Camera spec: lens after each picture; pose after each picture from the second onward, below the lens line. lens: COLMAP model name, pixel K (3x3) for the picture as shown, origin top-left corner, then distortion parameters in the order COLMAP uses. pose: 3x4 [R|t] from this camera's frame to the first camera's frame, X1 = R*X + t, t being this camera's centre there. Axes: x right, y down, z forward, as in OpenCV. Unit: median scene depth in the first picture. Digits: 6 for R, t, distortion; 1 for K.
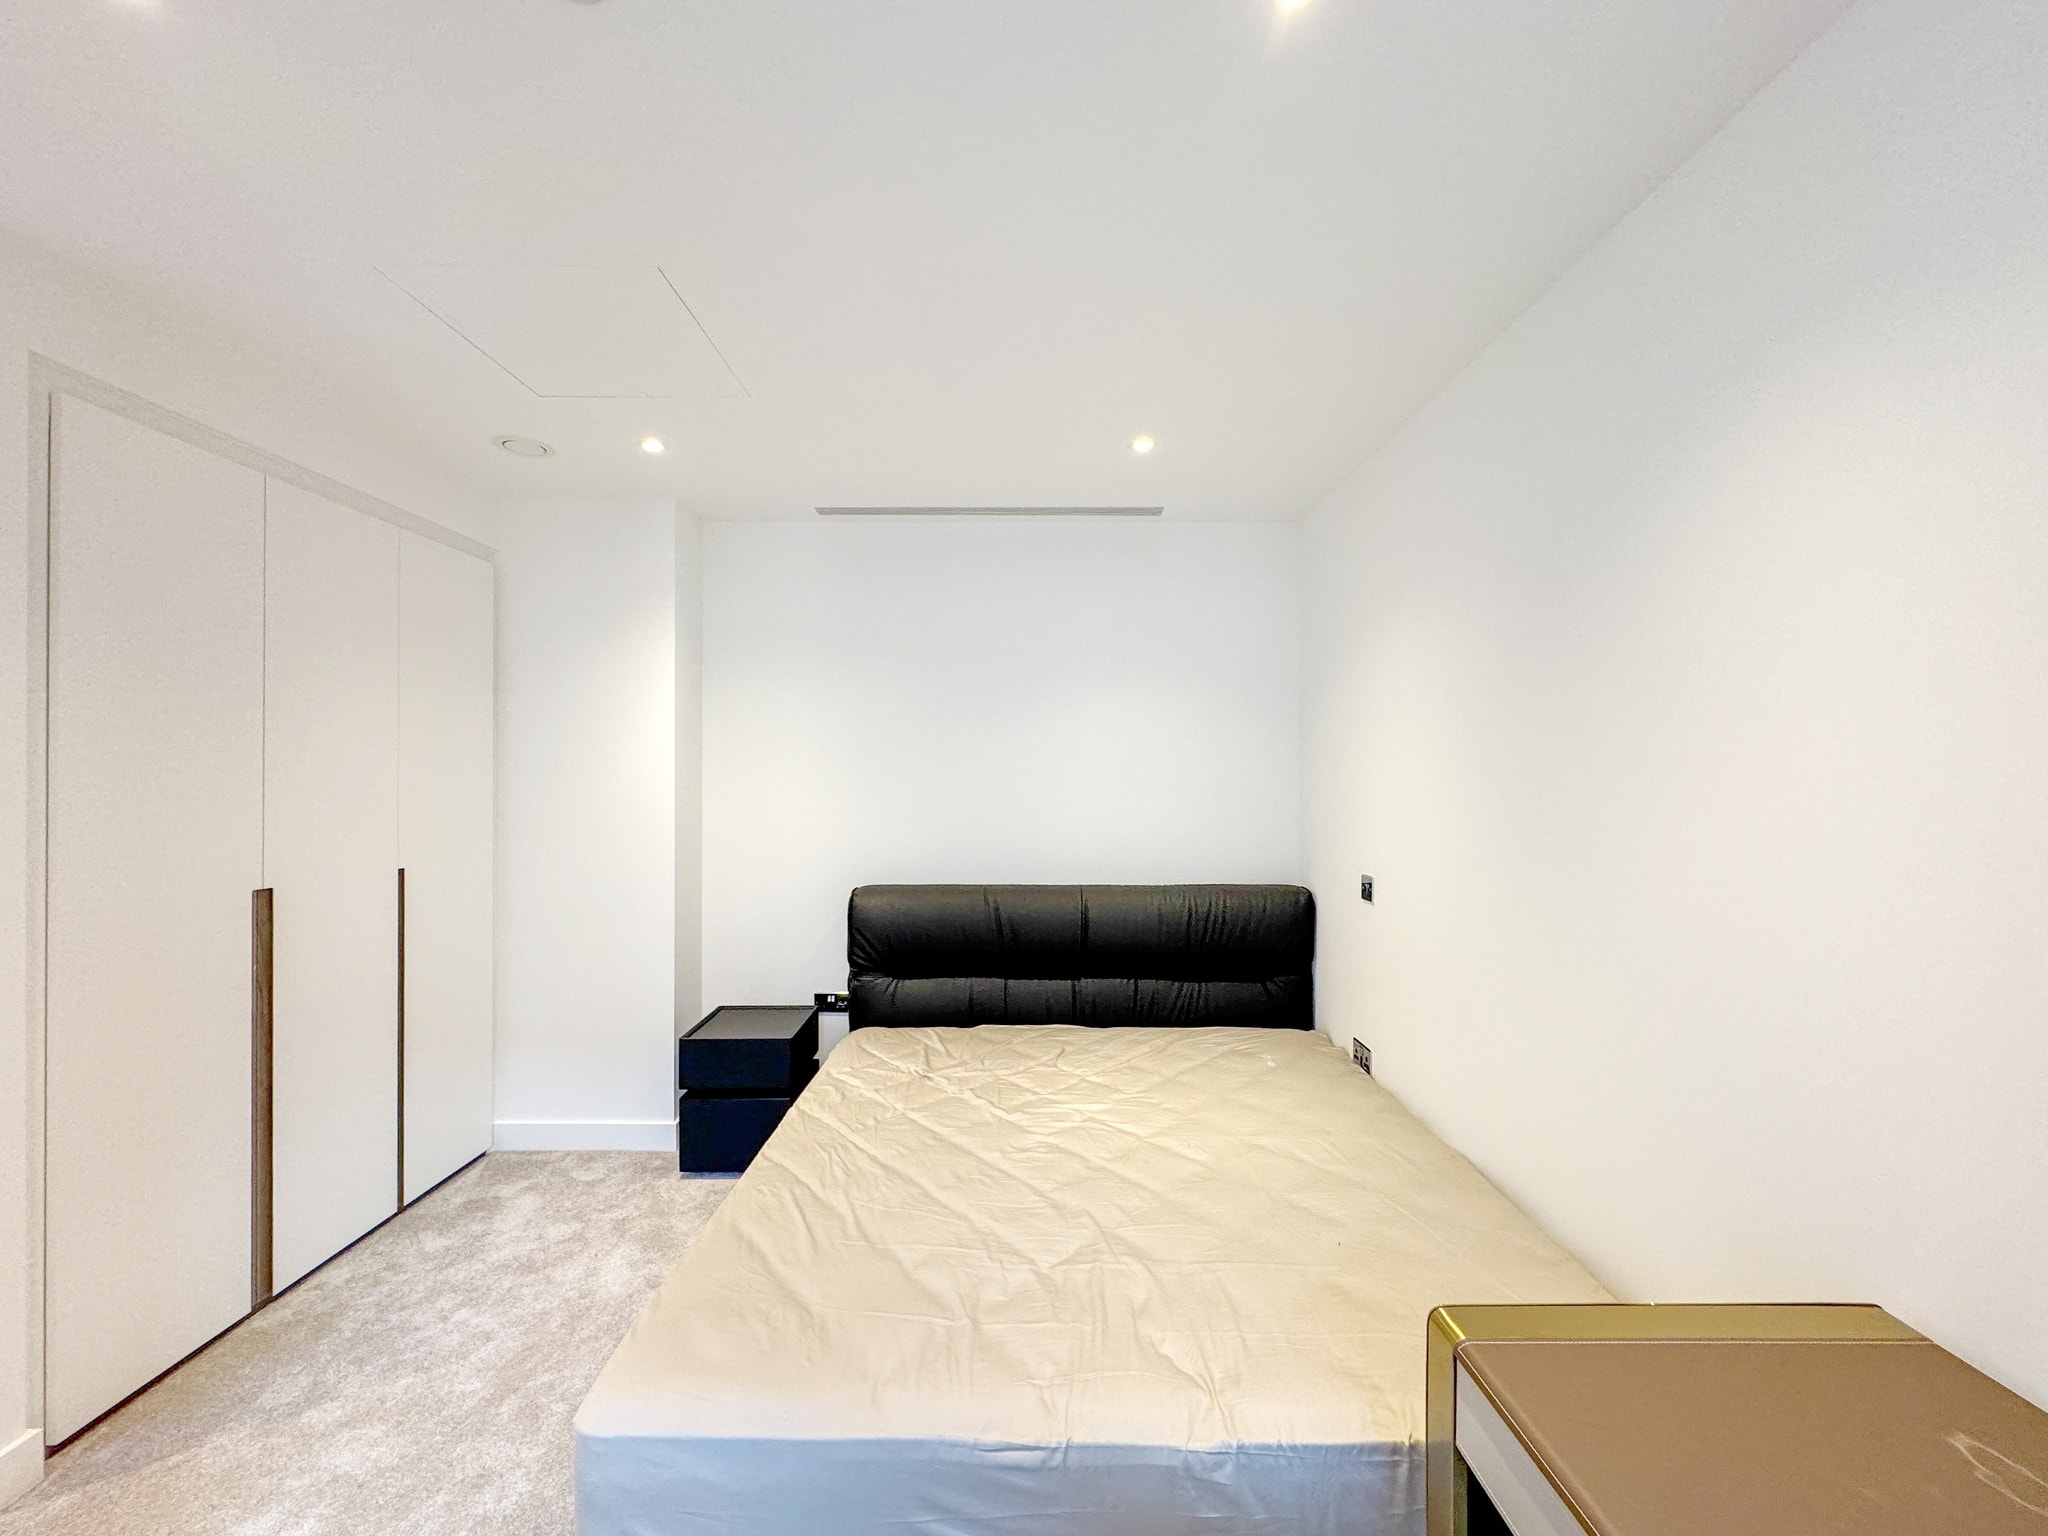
lens RADIAL K [[827.6, 0, 1020.1], [0, 827.6, 777.2], [0, 0, 1]] dist [-0.002642, 0.000789]
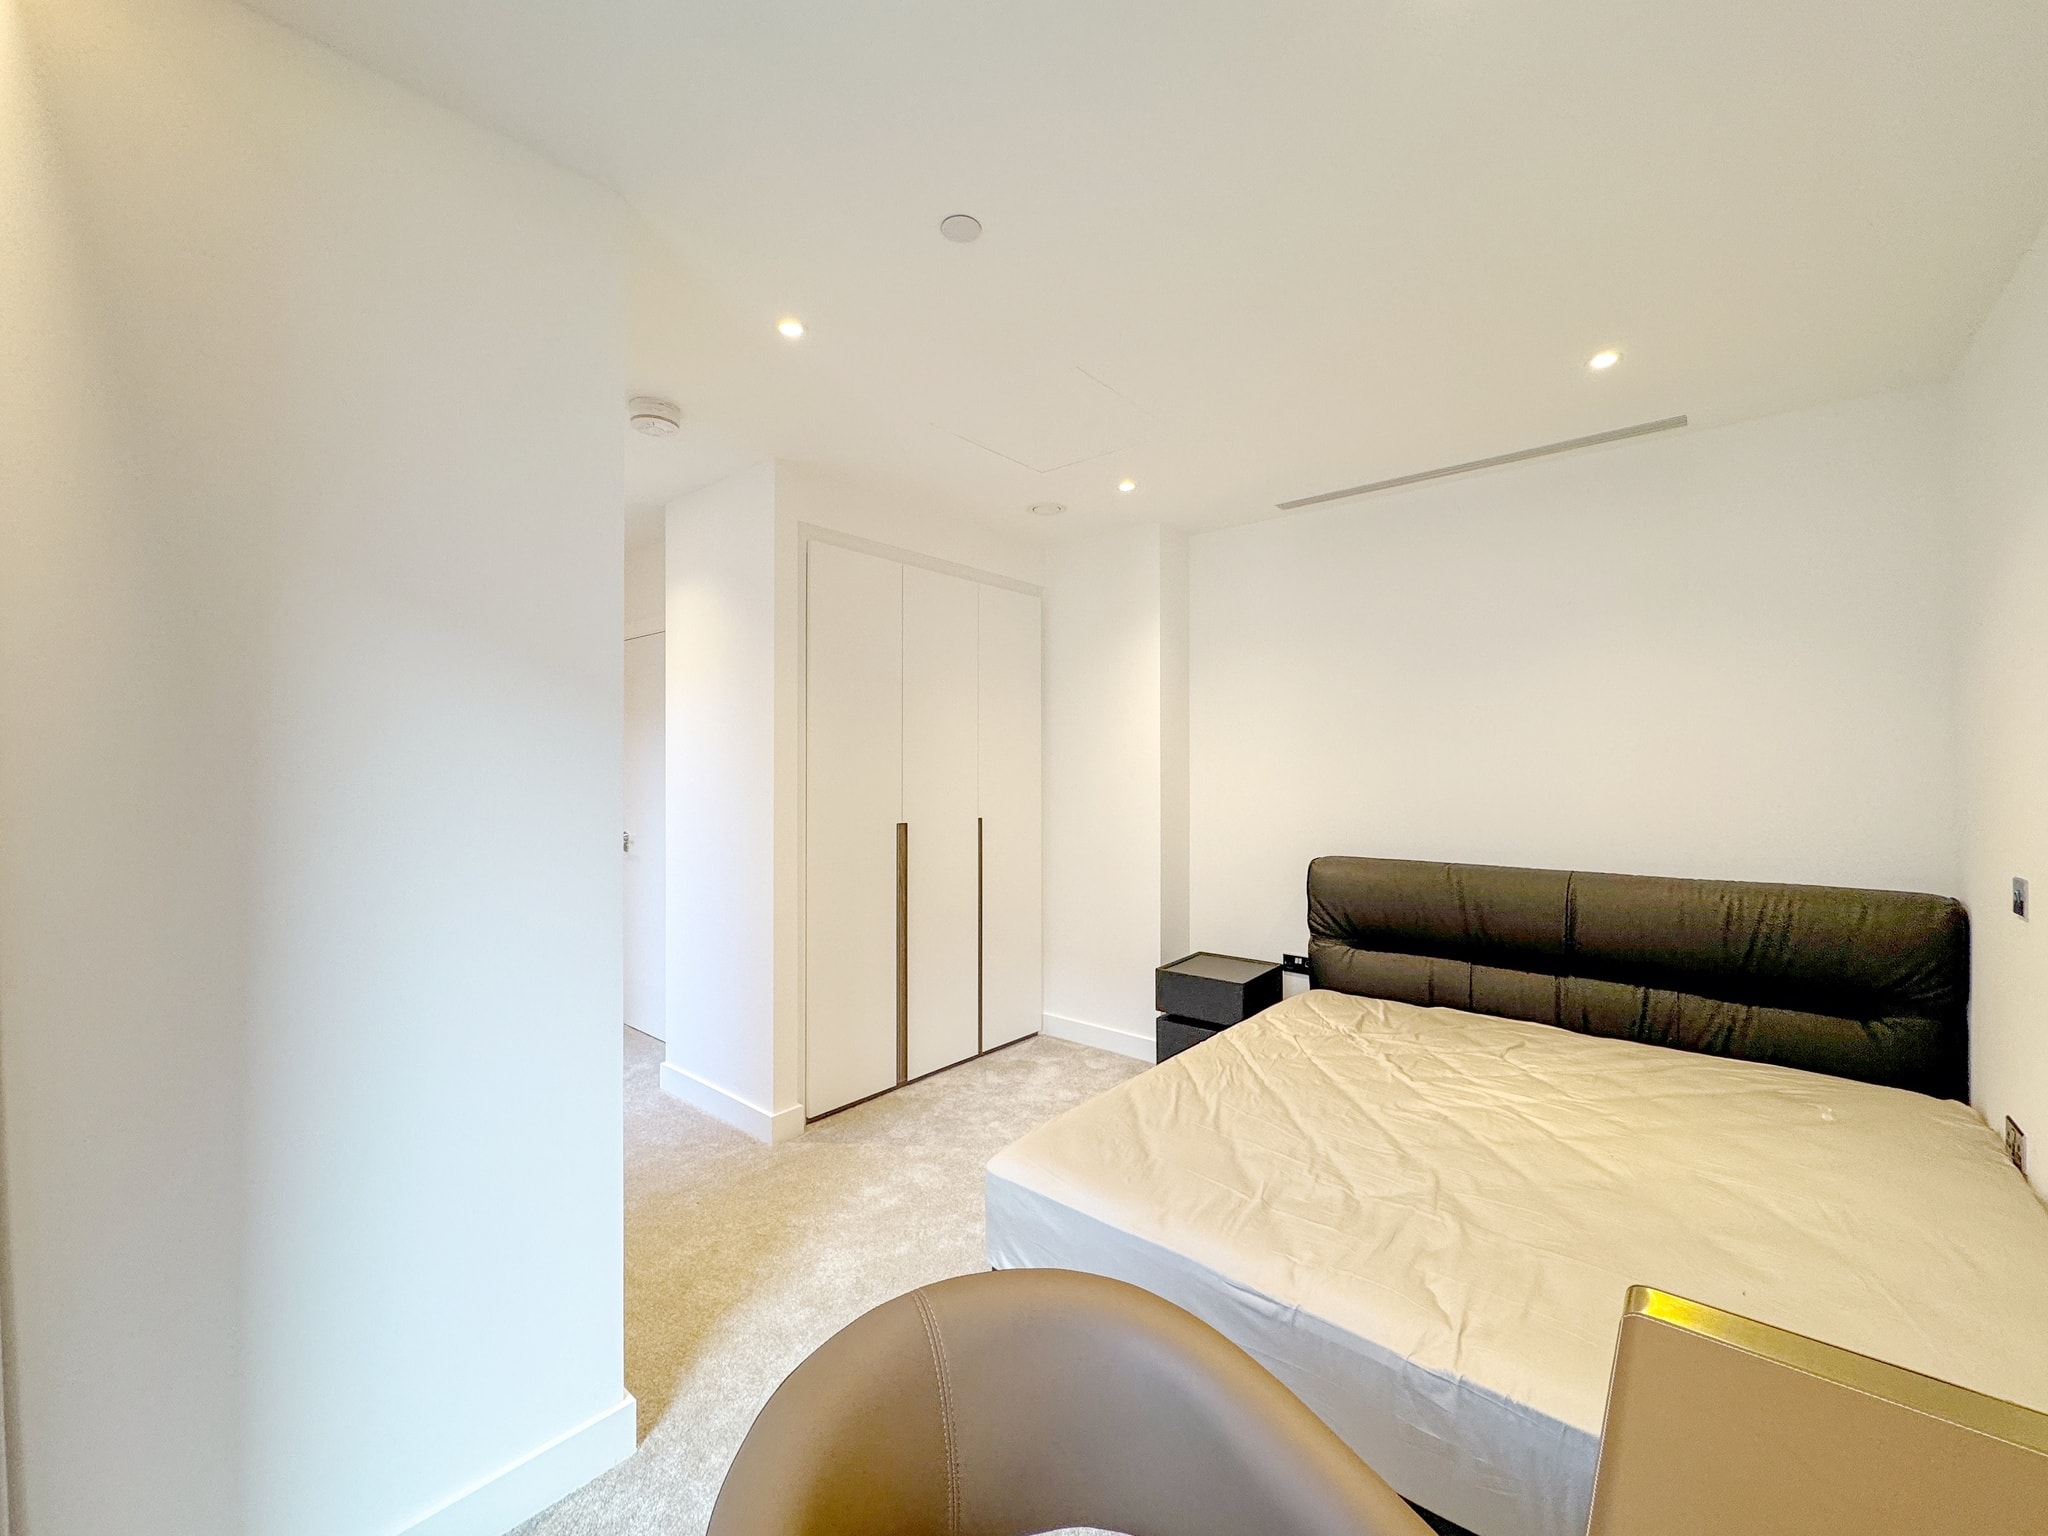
lens RADIAL K [[819.7, 0, 1013.3], [0, 819.7, 767.4], [0, 0, 1]] dist [-0.000595, 0.000235]
pose [[0.760589, -0.004339, -0.649219, 0.233270], [0.001788, 0.999988, -0.004589, 0.029478], [0.649231, 0.002329, 0.760588, -0.056060]]
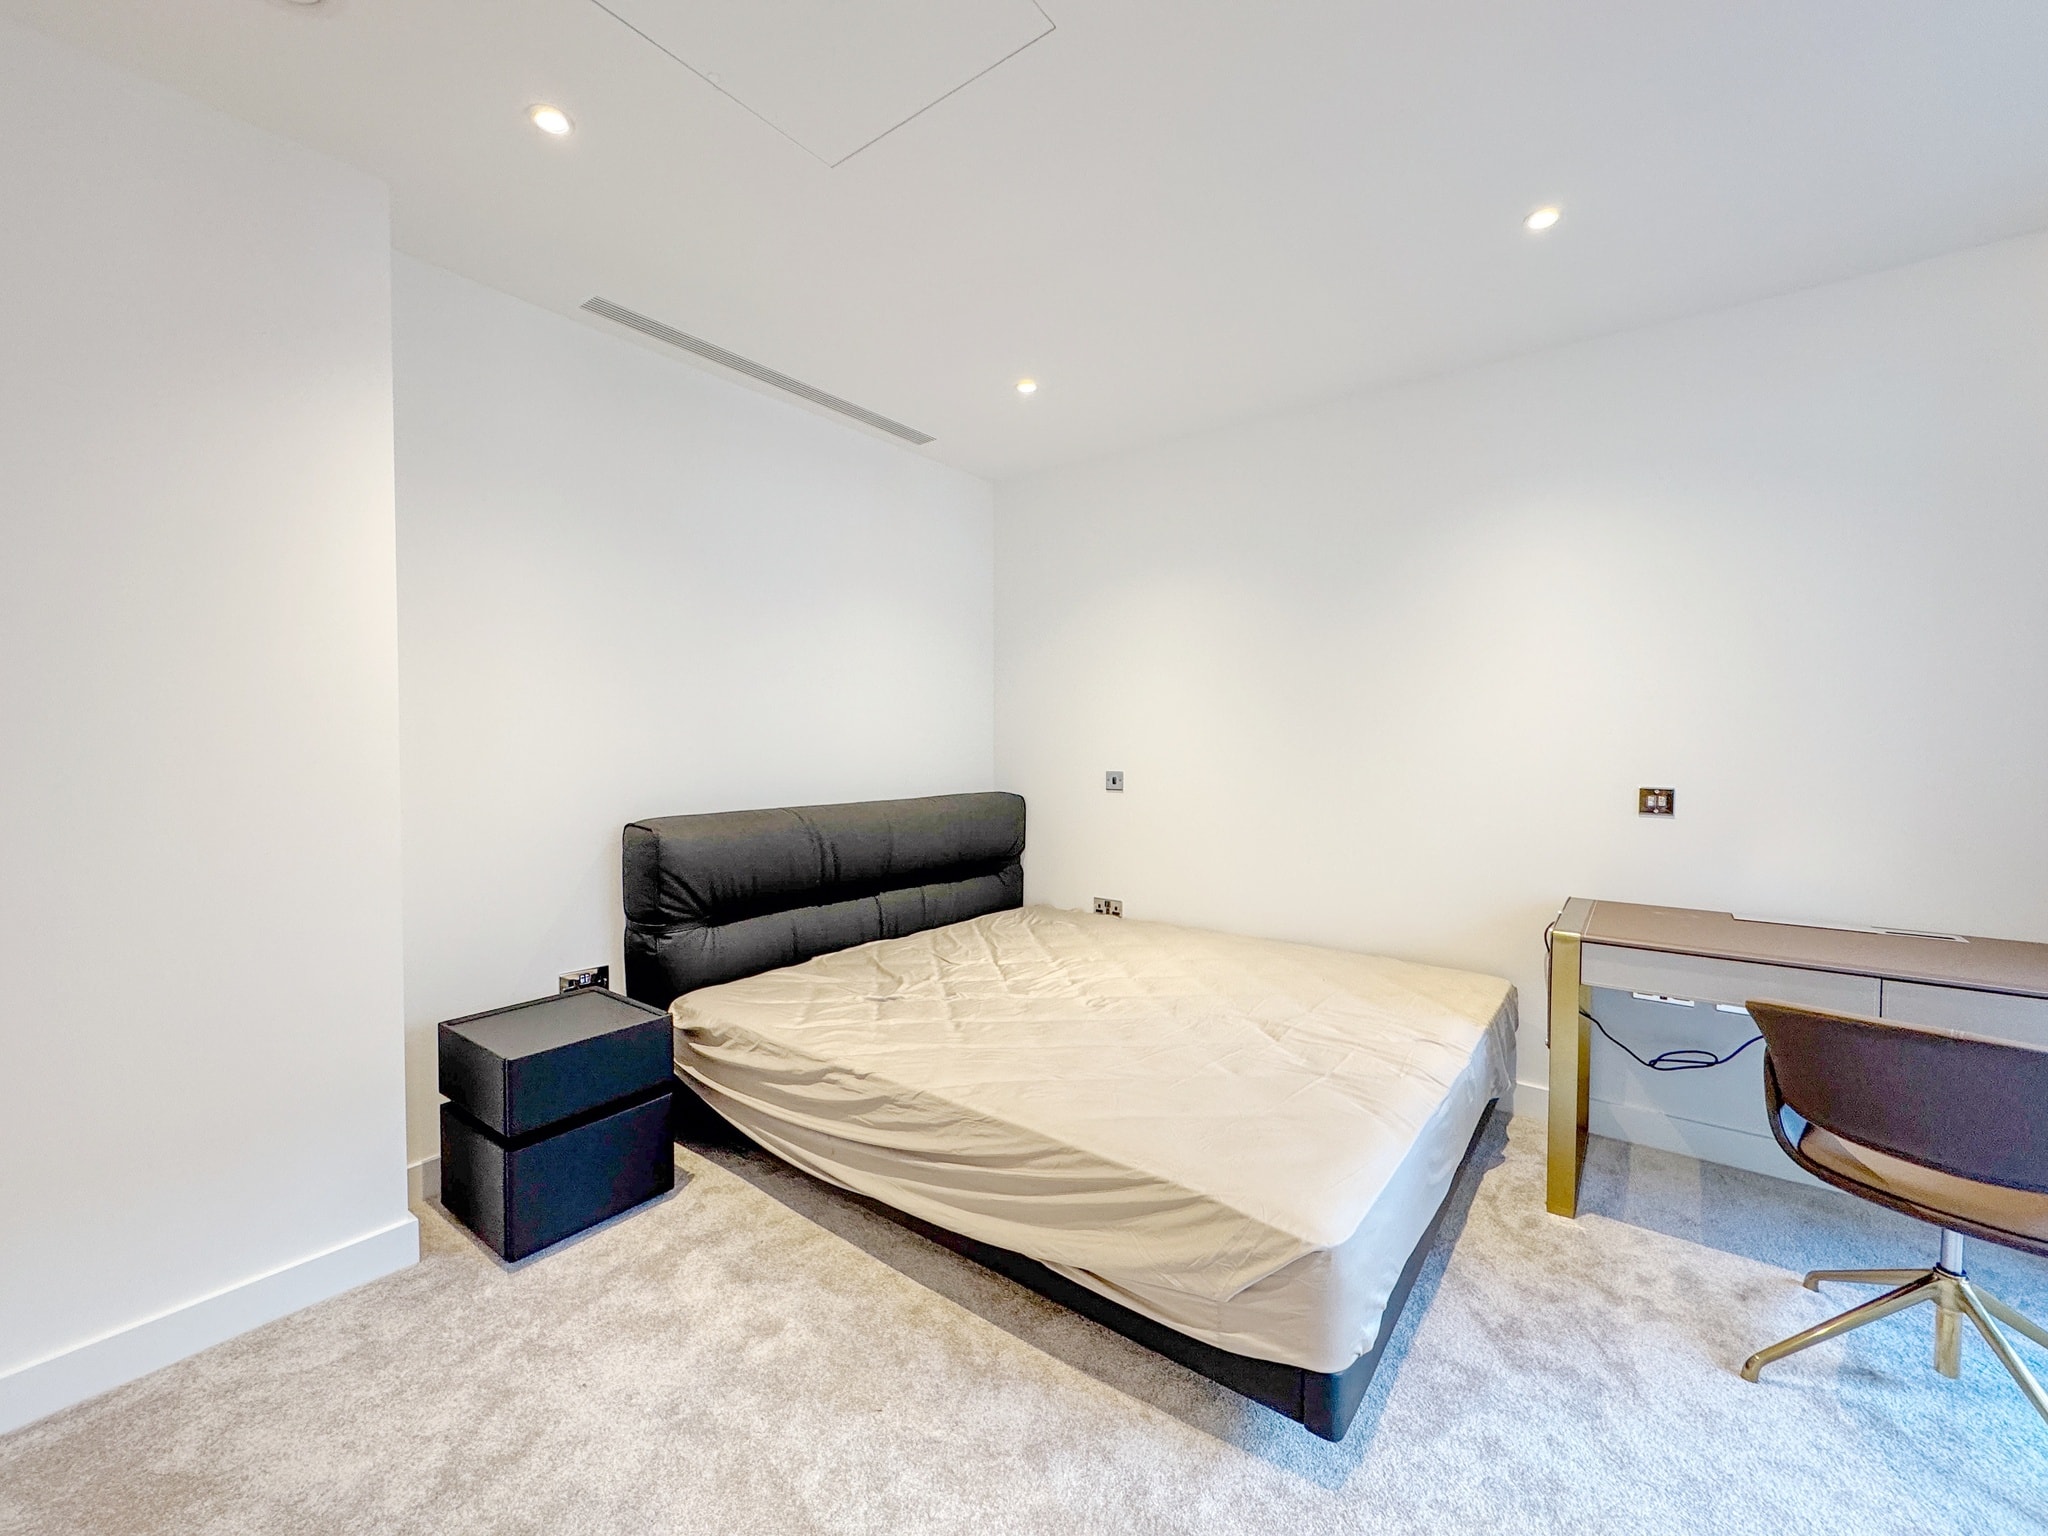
lens RADIAL K [[823.4, 0, 990.8], [0, 823.4, 769.3], [0, 0, 1]] dist [0.000019, 0.000163]
pose [[0.624411, -0.018710, 0.780872, -0.746490], [0.006660, 0.999804, 0.018630, 0.092881], [-0.781068, -0.006433, 0.624413, 0.347149]]
